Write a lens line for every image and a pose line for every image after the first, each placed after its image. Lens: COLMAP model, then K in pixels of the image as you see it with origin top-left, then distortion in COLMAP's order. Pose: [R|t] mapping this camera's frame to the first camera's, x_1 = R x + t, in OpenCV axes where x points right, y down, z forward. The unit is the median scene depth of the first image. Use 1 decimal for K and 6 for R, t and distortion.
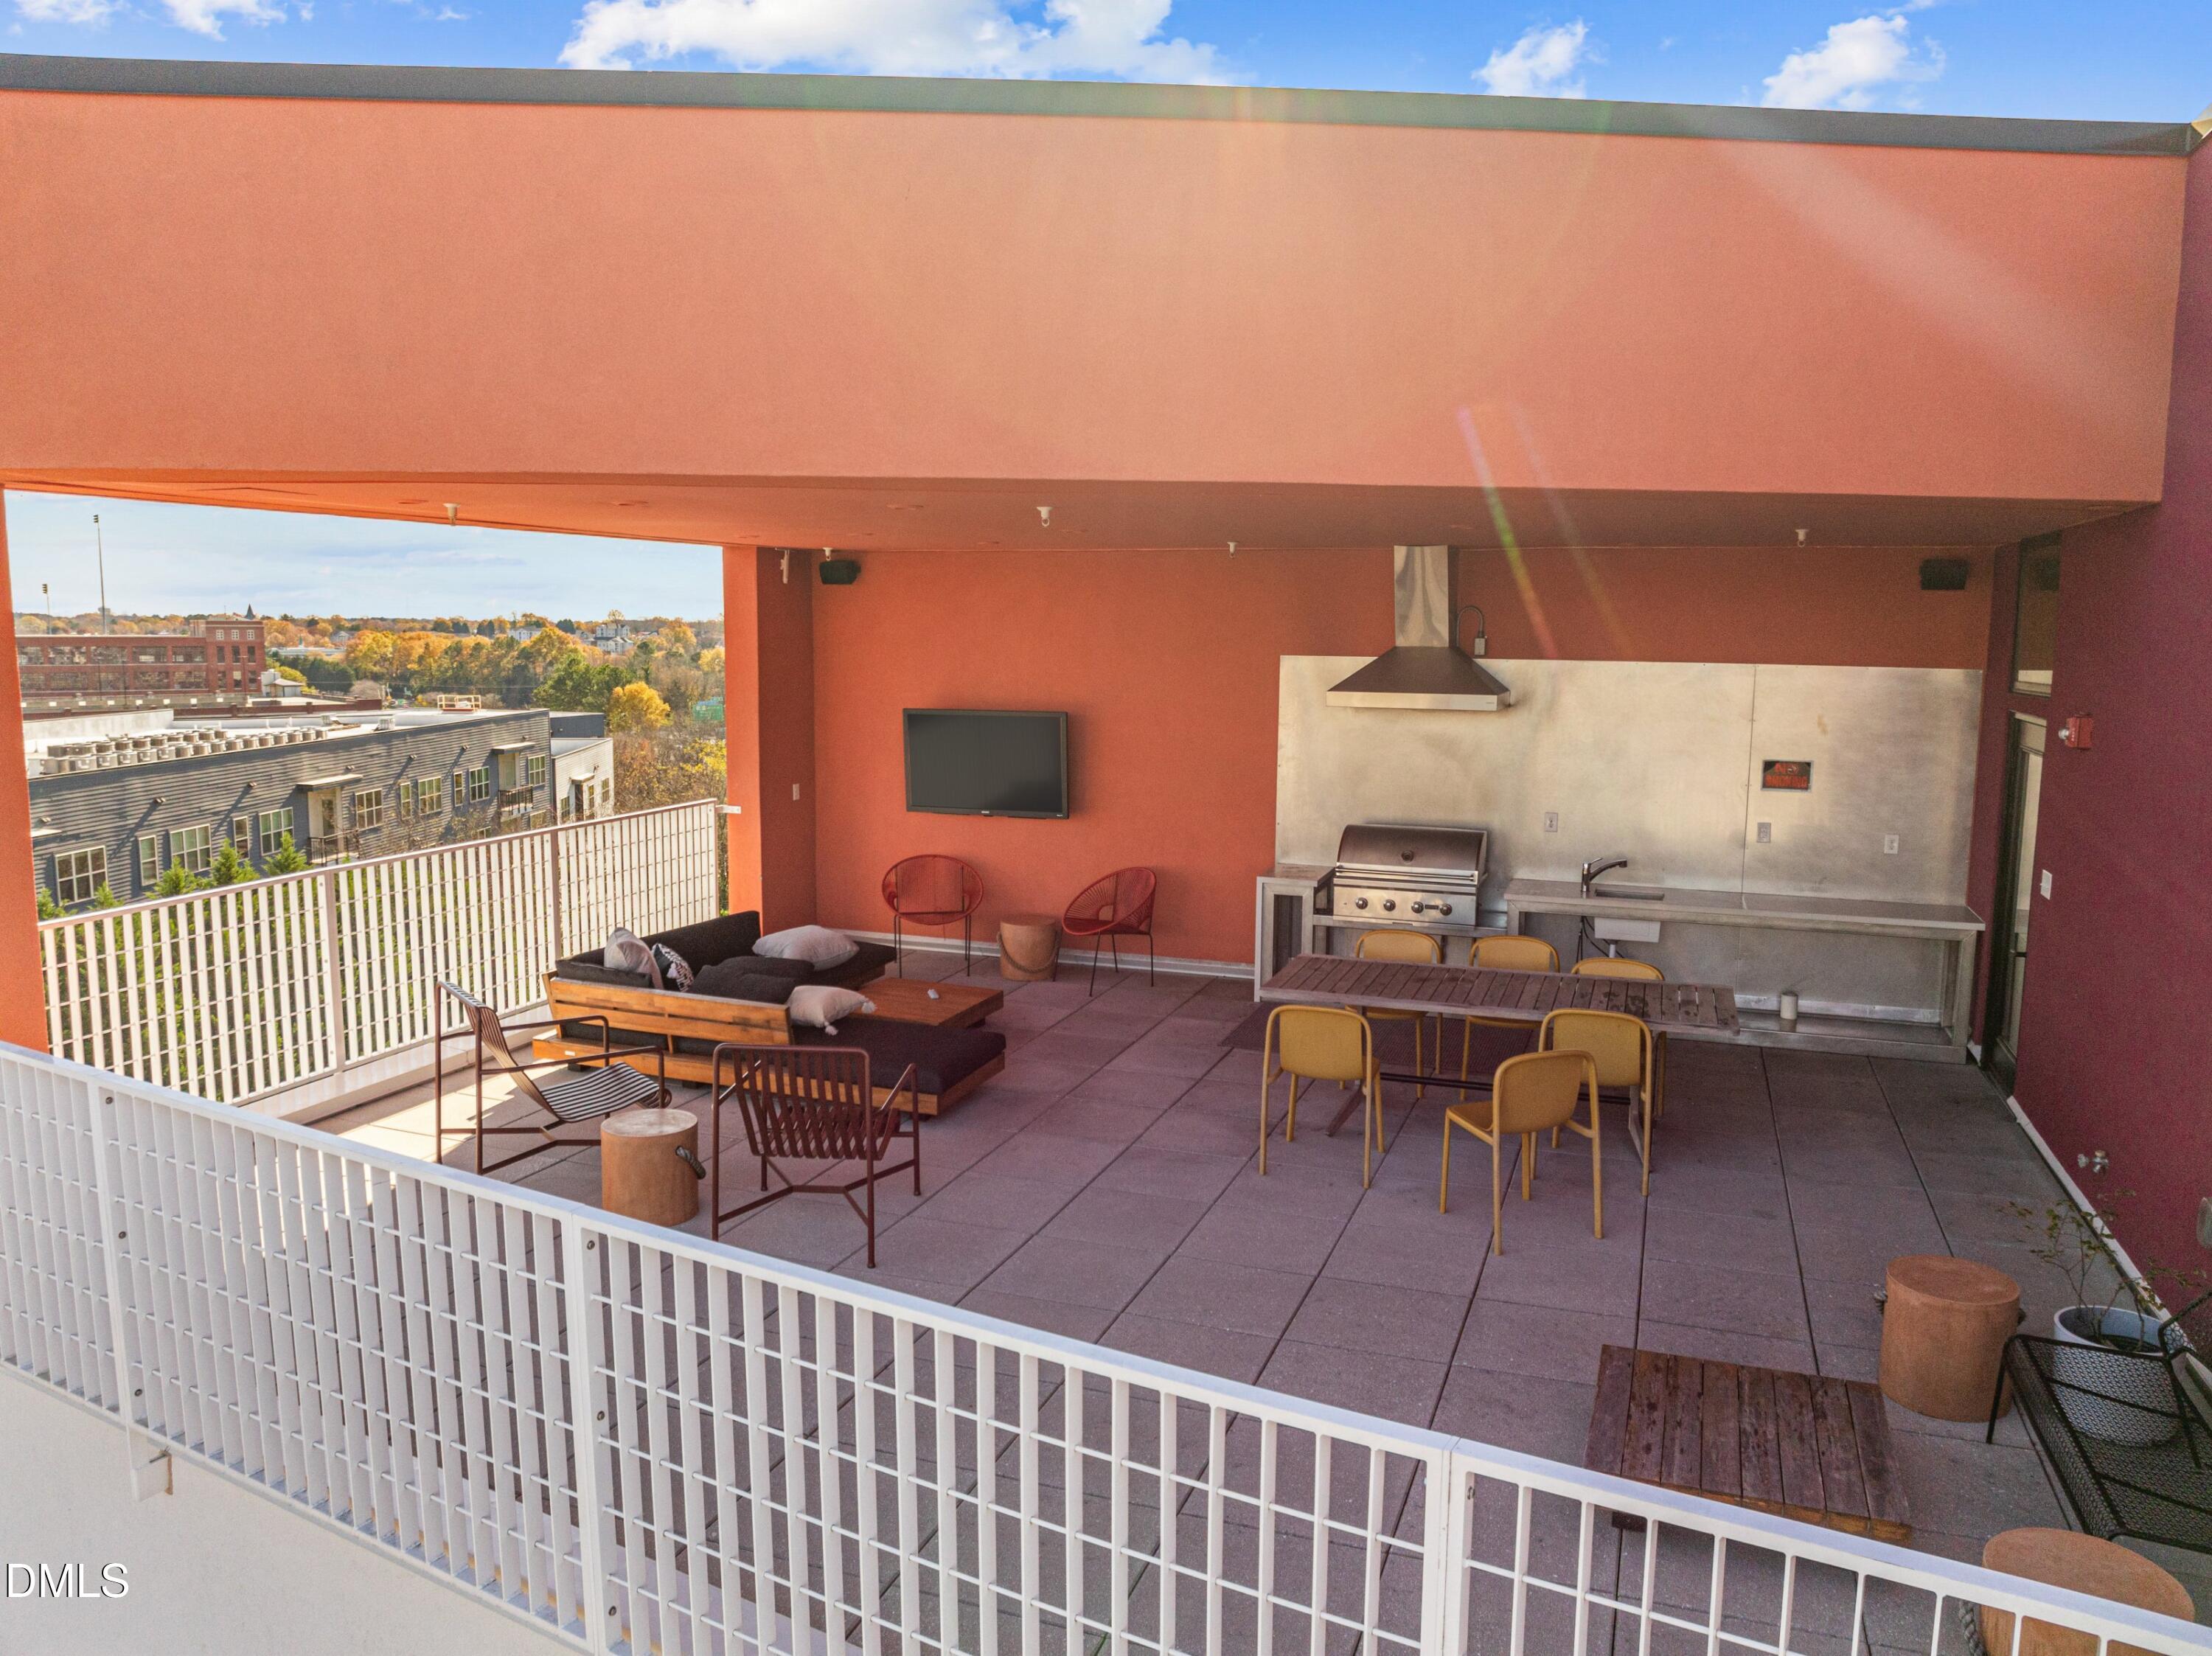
lens RADIAL K [[1546.9, 0, 1106.0], [0, 1546.9, 819.7], [0, 0, 1]] dist [-0.030535, 0.011447]
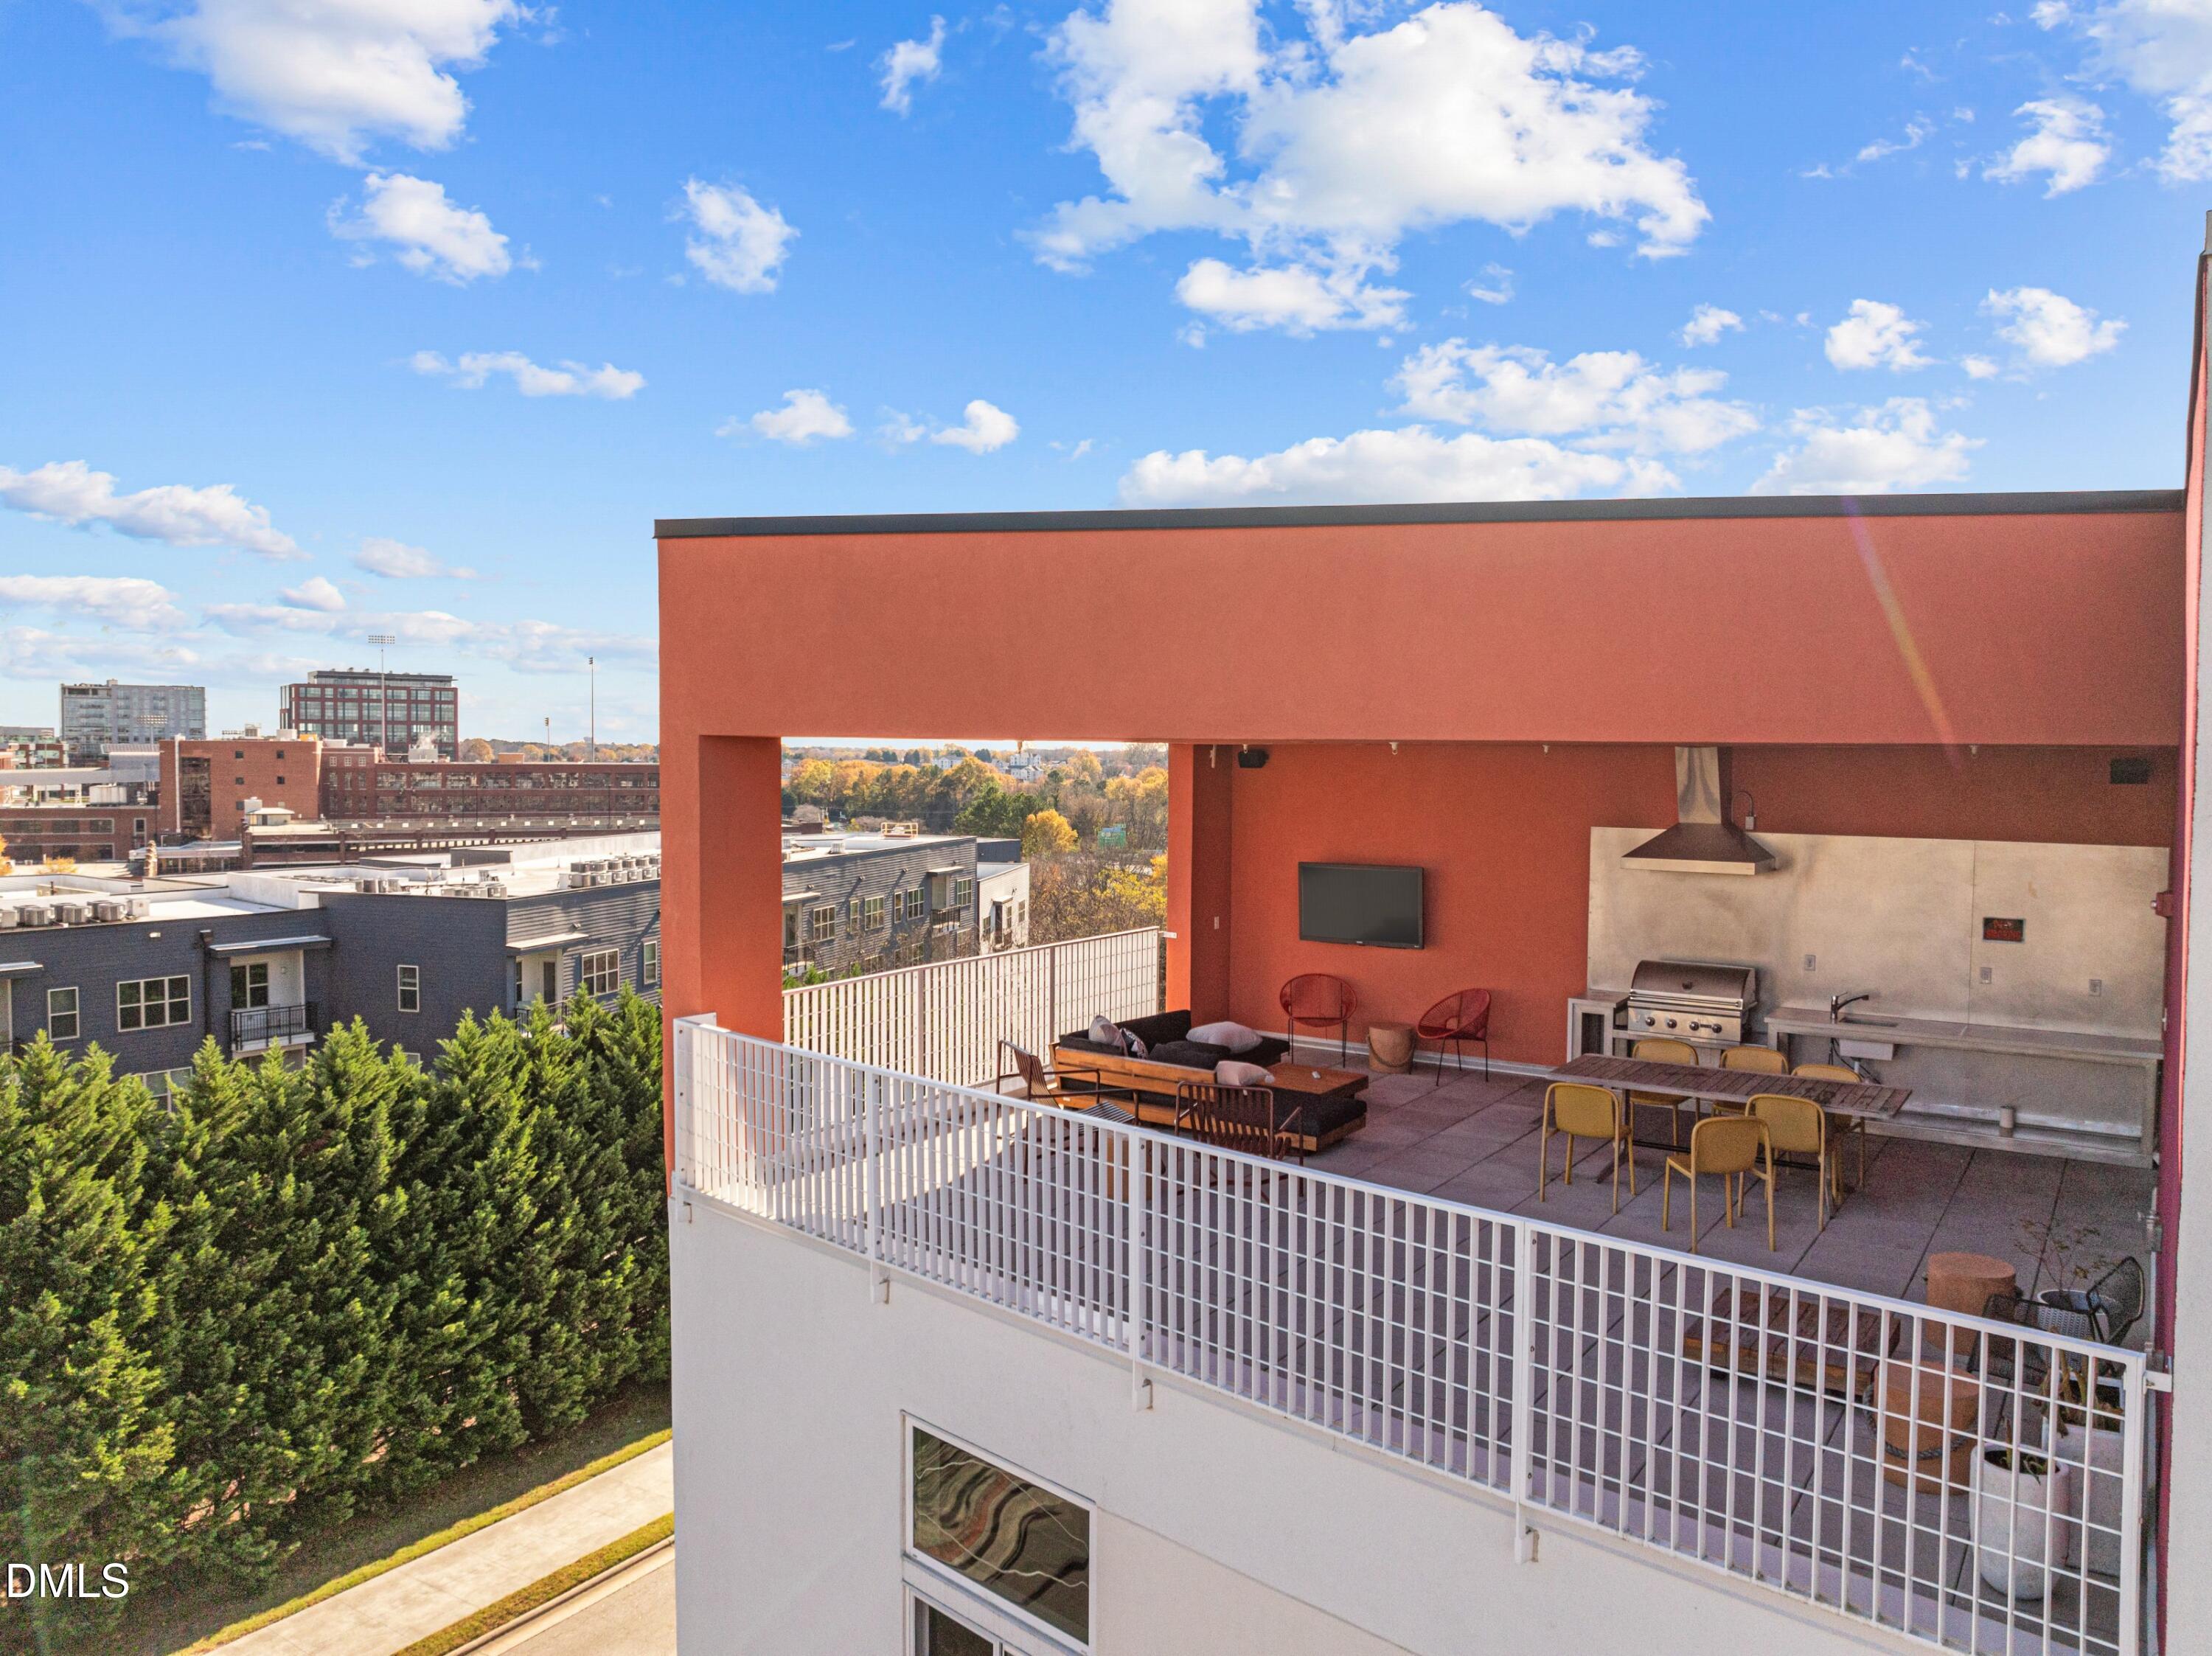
lens RADIAL K [[1546.9, 0, 1114.8], [0, 1546.9, 839.2], [0, 0, 1]] dist [-0.030535, 0.011447]
pose [[0.969324, 0.012104, -0.245489, 0.044744], [-0.029172, 0.997393, -0.066009, 0.000562], [0.244050, 0.071145, 0.967149, -0.349198]]
